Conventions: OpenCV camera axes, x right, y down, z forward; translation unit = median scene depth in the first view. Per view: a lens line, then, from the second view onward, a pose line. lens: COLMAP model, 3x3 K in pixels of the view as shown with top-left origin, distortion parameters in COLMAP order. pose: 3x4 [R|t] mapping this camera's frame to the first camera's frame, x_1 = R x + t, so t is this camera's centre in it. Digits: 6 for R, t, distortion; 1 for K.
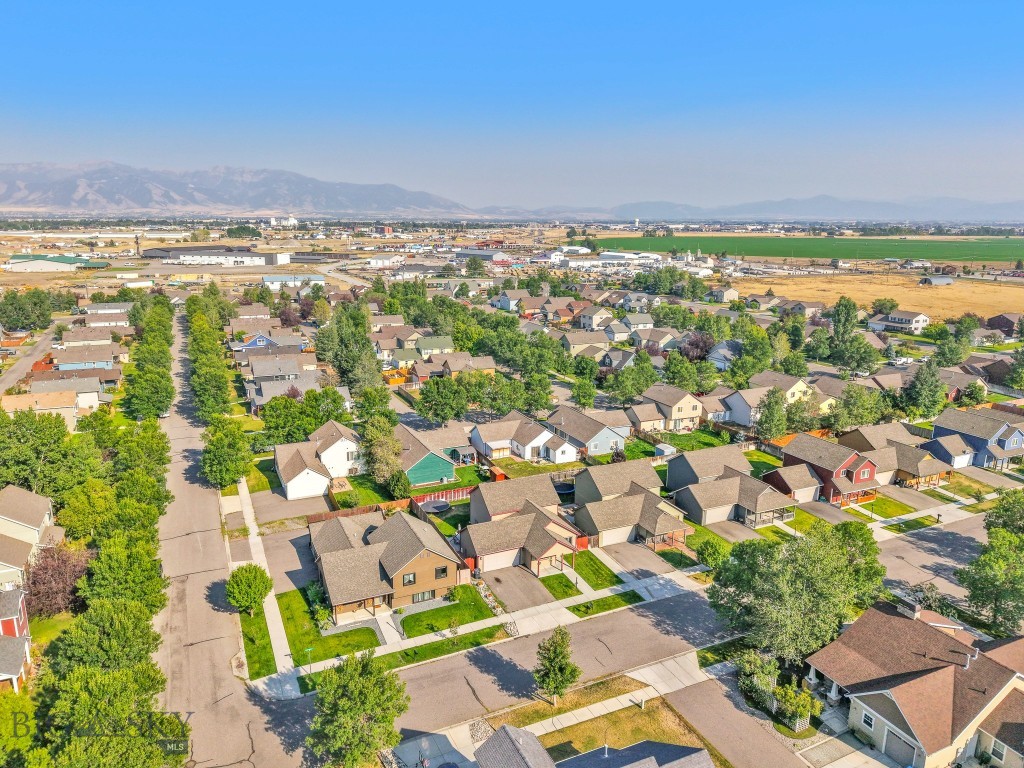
lens RADIAL K [[688.3, 0, 512.0], [0, 688.3, 384.0], [0, 0, 1]] dist [0.041228, -0.044879]
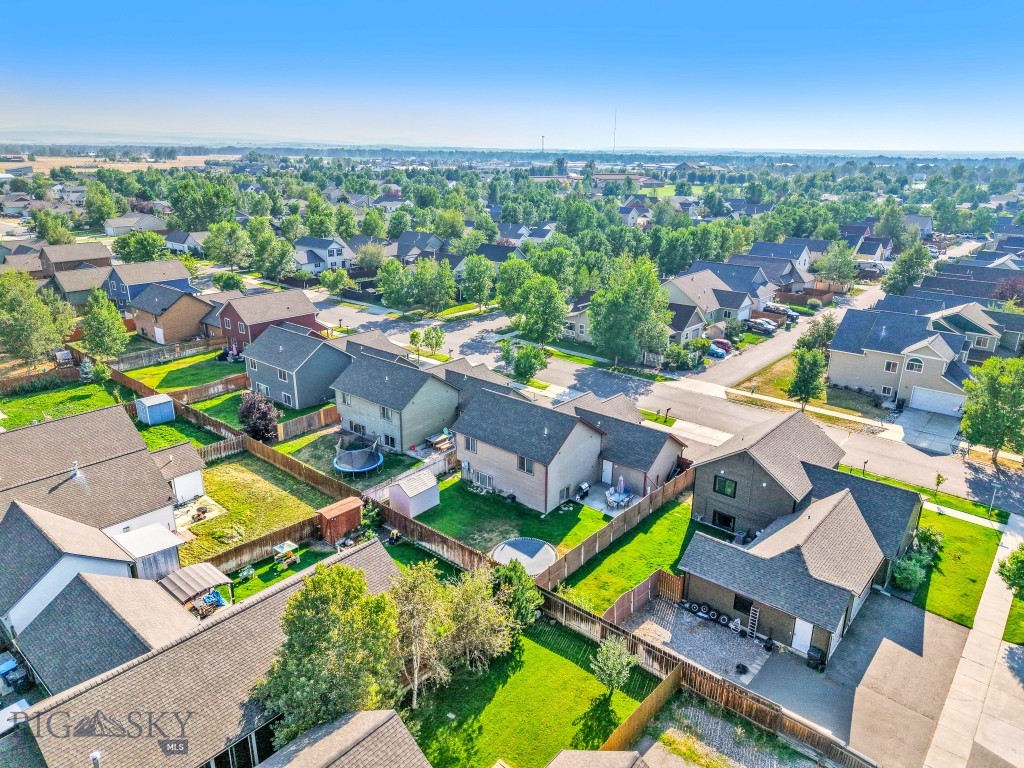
lens RADIAL K [[679.7, 0, 512.0], [0, 679.7, 384.0], [0, 0, 1]] dist [0.036421, -0.045941]
pose [[-0.411292, -0.305644, 0.858732, -0.379820], [0.199549, 0.889059, 0.412013, -0.093909], [-0.889393, 0.340817, -0.304671, 0.910648]]
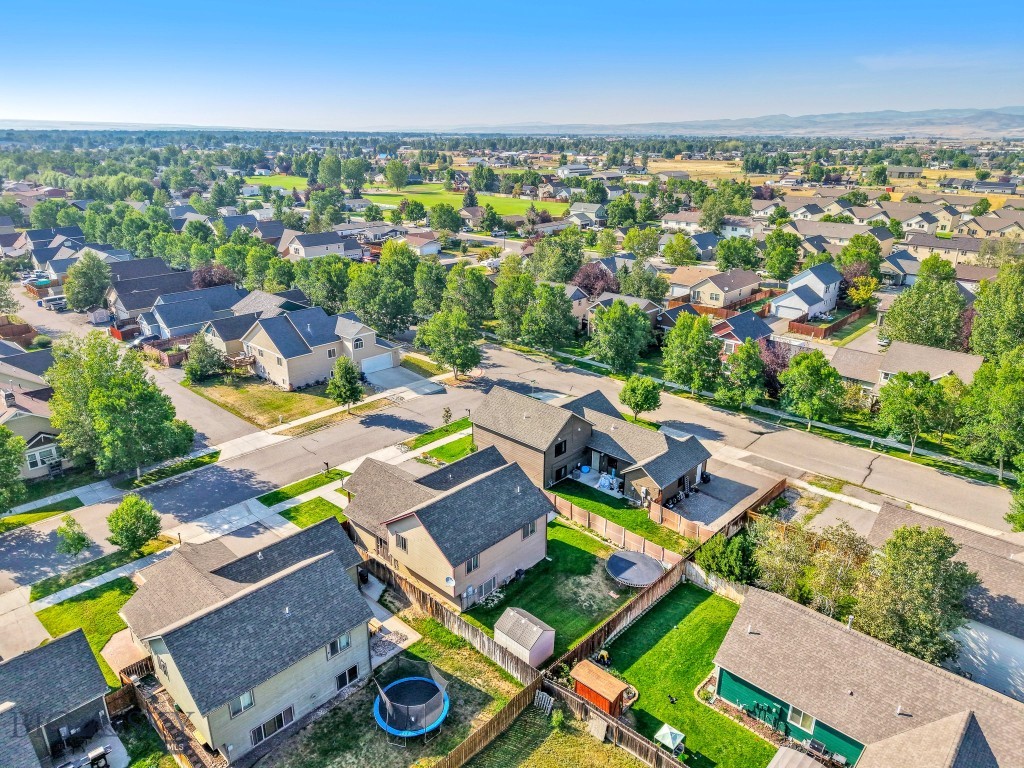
lens RADIAL K [[679.7, 0, 512.0], [0, 679.7, 384.0], [0, 0, 1]] dist [0.036421, -0.045941]
pose [[-0.928110, 0.113152, -0.354694, 0.116880], [-0.103011, 0.837458, 0.536705, -0.169560], [0.357771, 0.534659, -0.765598, 1.059517]]
